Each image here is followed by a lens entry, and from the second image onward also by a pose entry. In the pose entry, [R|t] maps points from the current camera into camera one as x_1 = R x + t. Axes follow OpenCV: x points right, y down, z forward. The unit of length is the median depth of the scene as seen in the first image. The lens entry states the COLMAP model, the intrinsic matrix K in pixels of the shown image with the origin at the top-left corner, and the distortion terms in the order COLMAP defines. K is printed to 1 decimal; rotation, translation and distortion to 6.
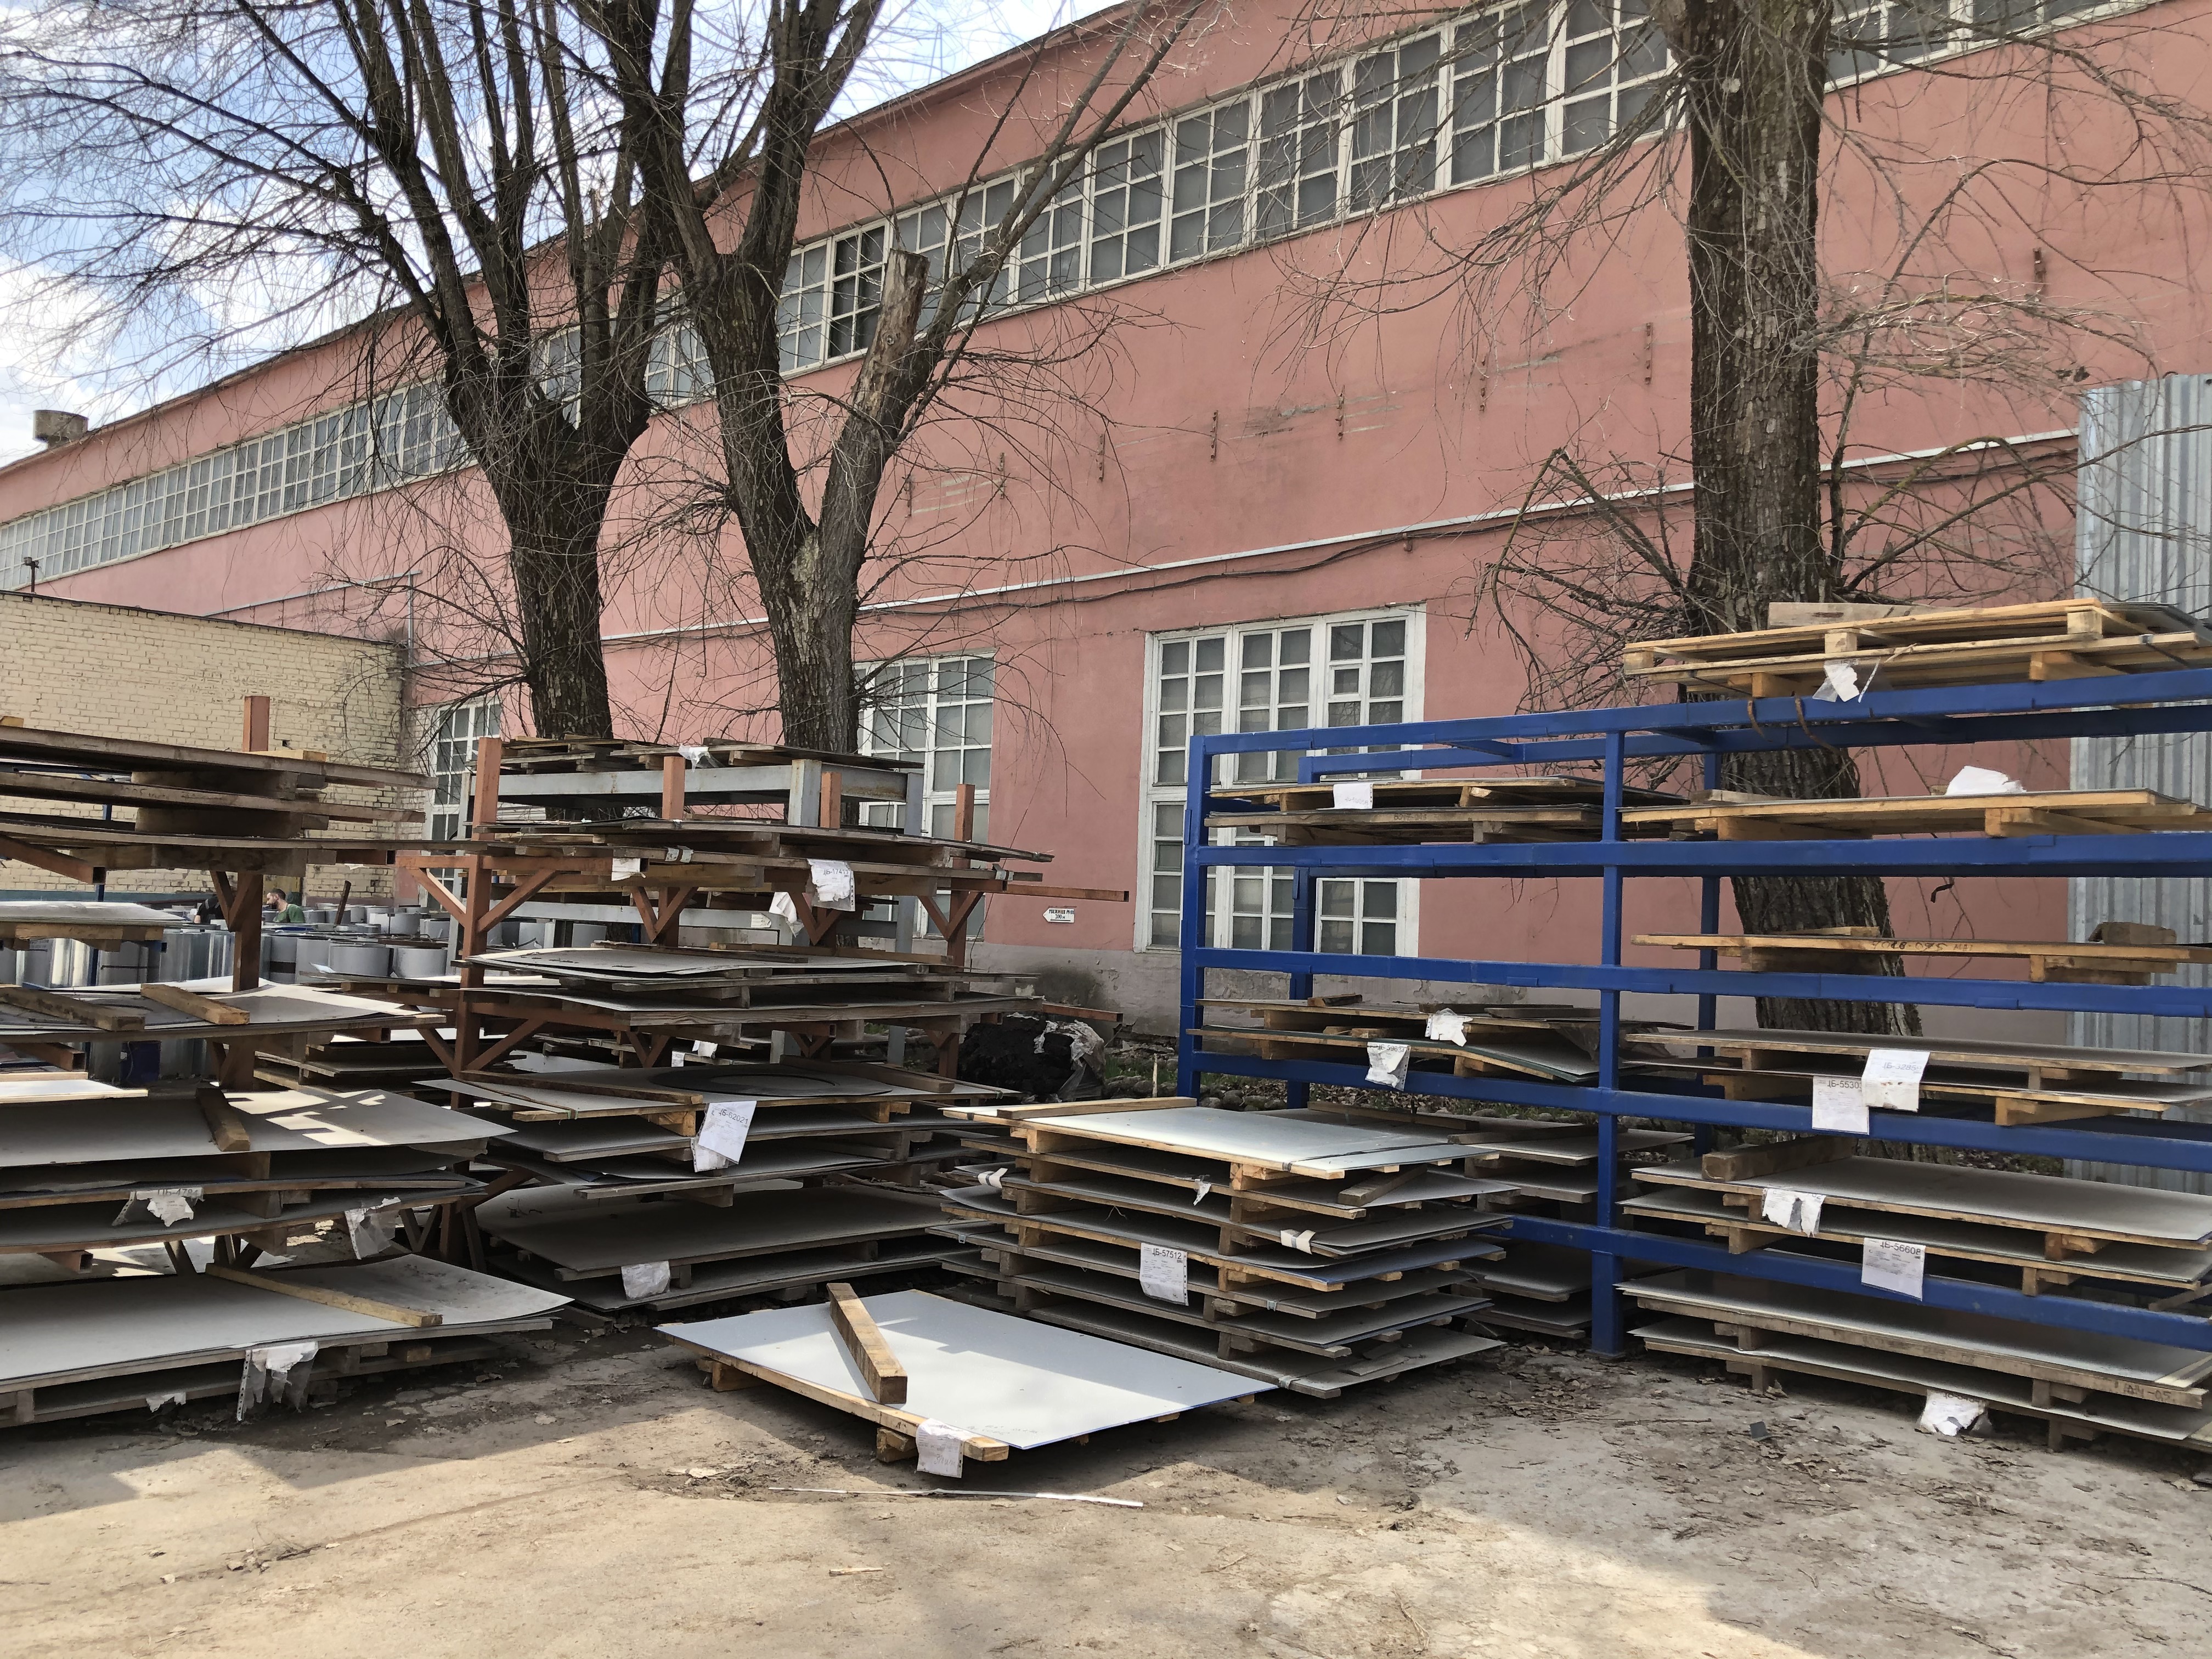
lens RADIAL K [[1828.9, 0, 1106.0], [0, 1828.9, 829.5], [0, 0, 1]] dist [0.007186, 0.009622]
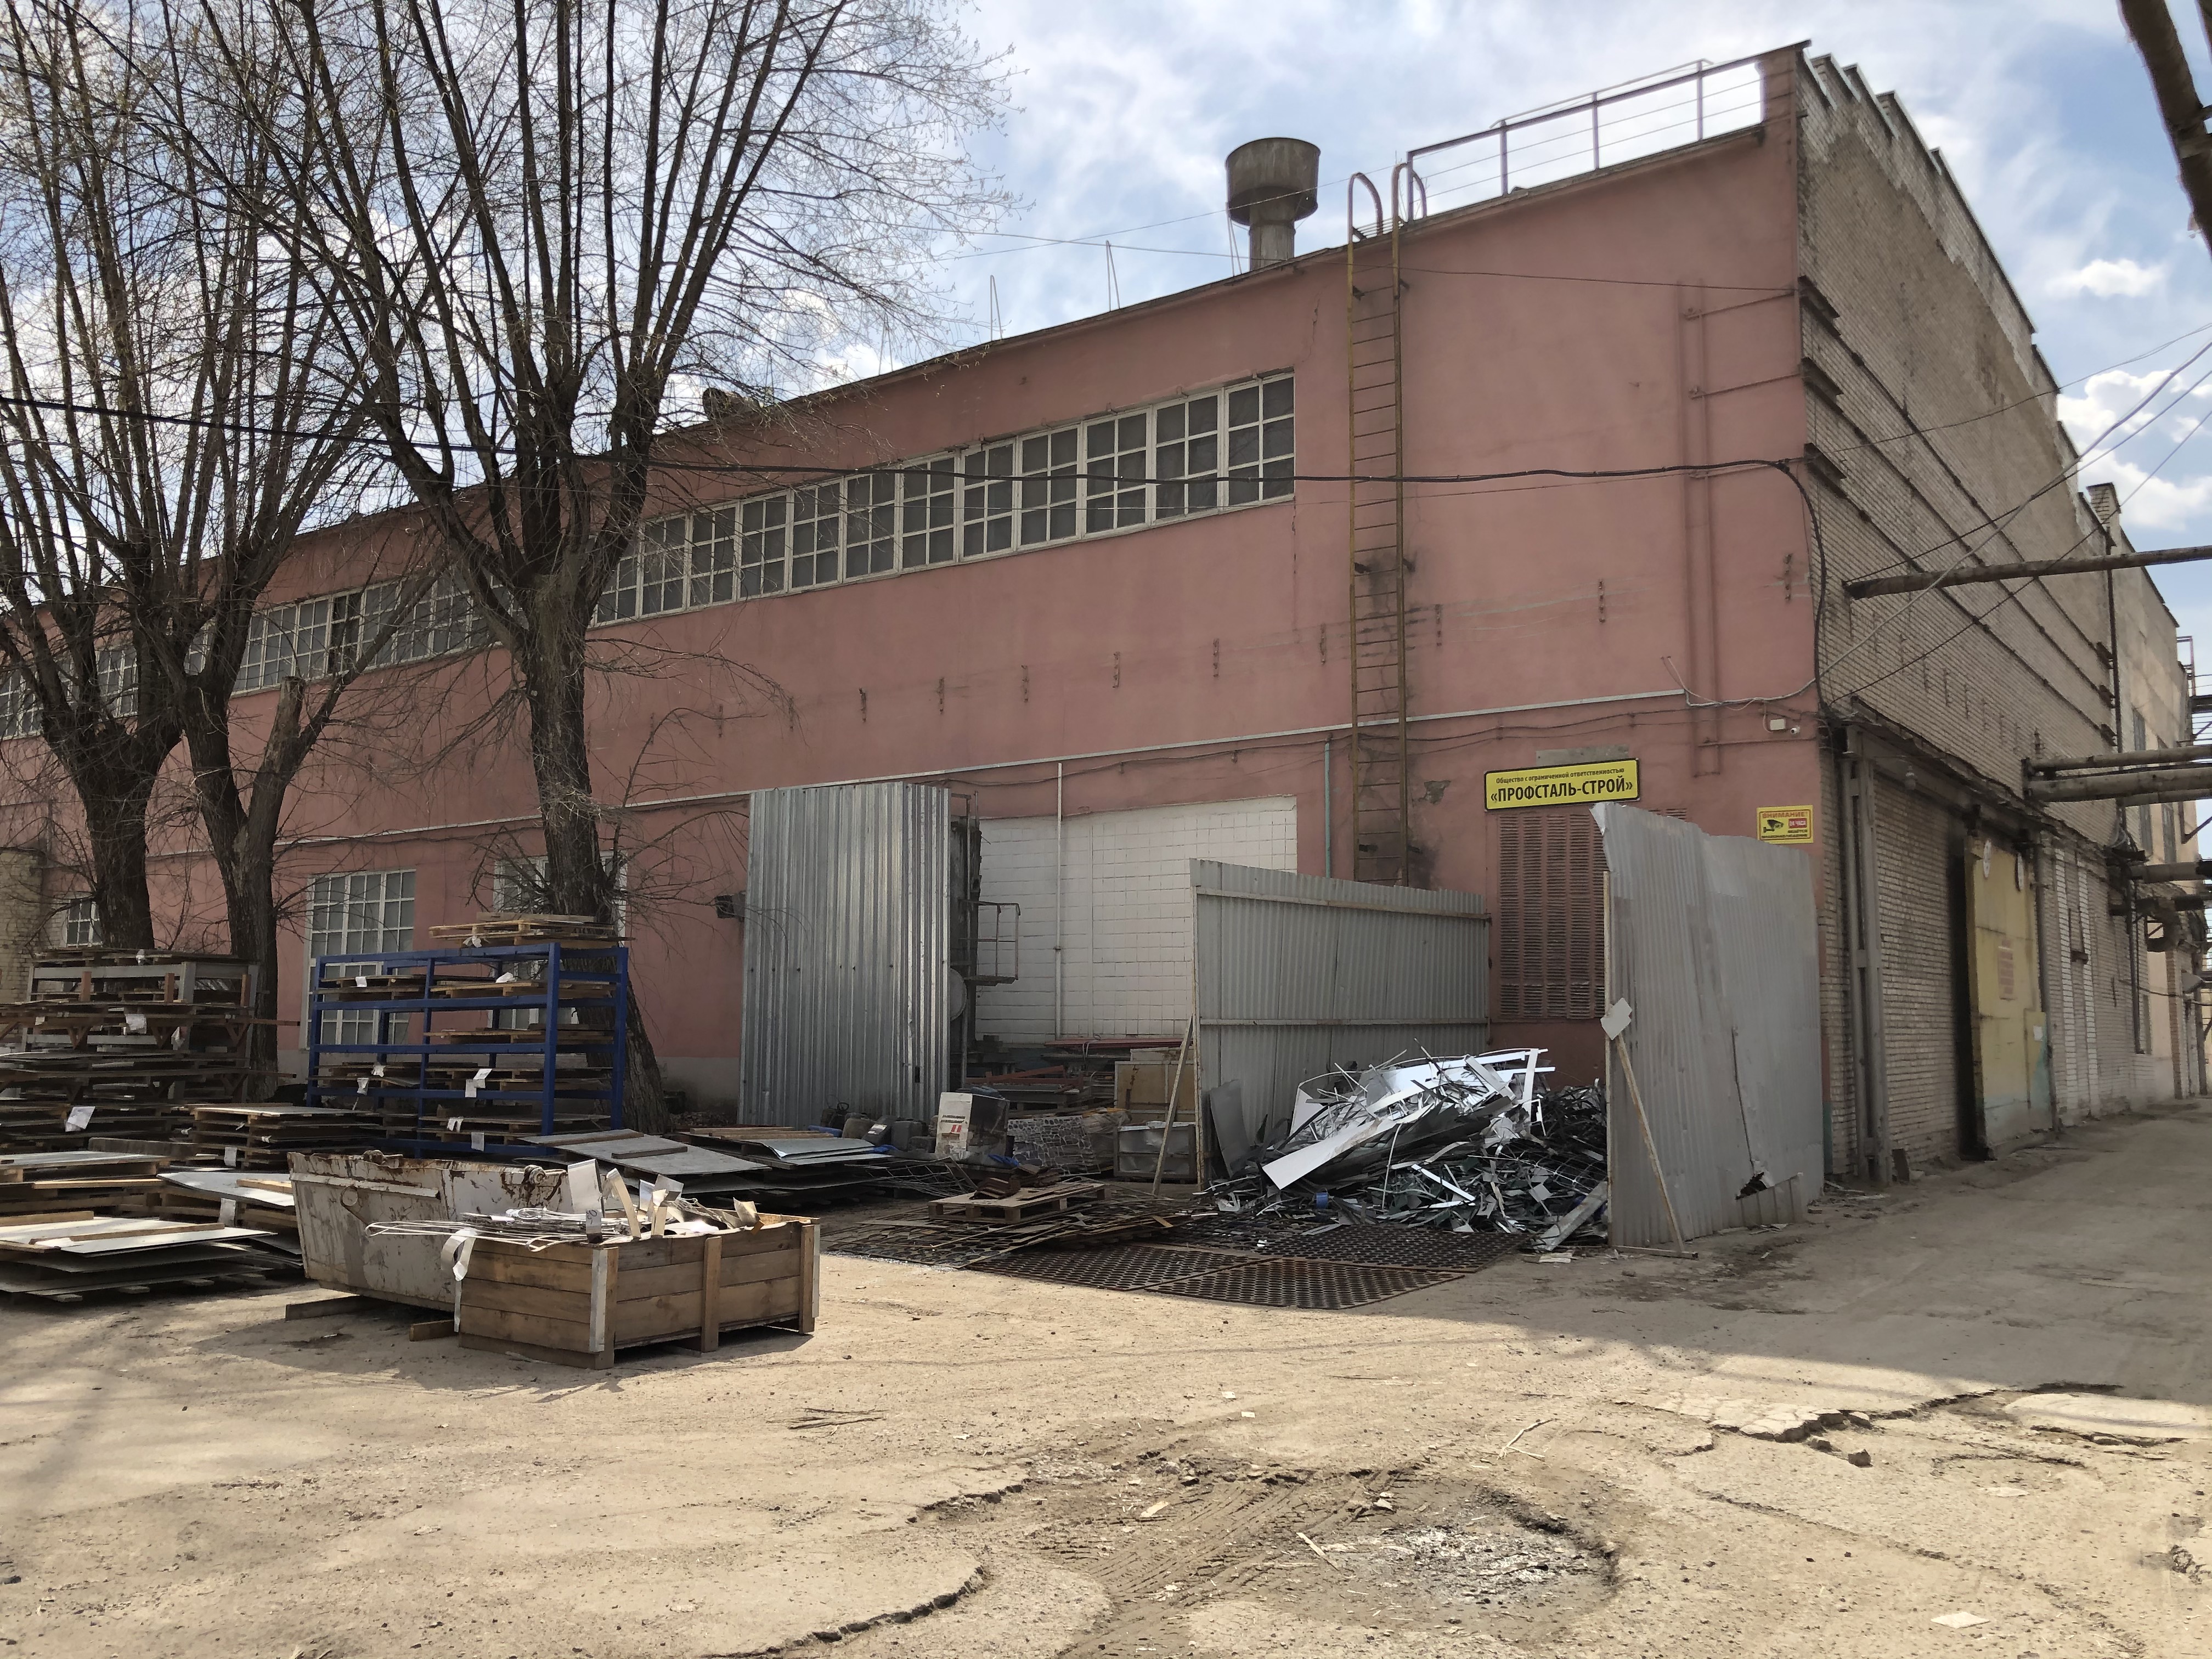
lens RADIAL K [[1828.9, 0, 1106.0], [0, 1828.9, 829.5], [0, 0, 1]] dist [0.007186, 0.009622]
pose [[0.992063, -0.016386, 0.124671, 0.567002], [0.024148, 0.997845, -0.061003, -0.032792], [-0.123403, 0.063529, 0.990321, -1.112567]]
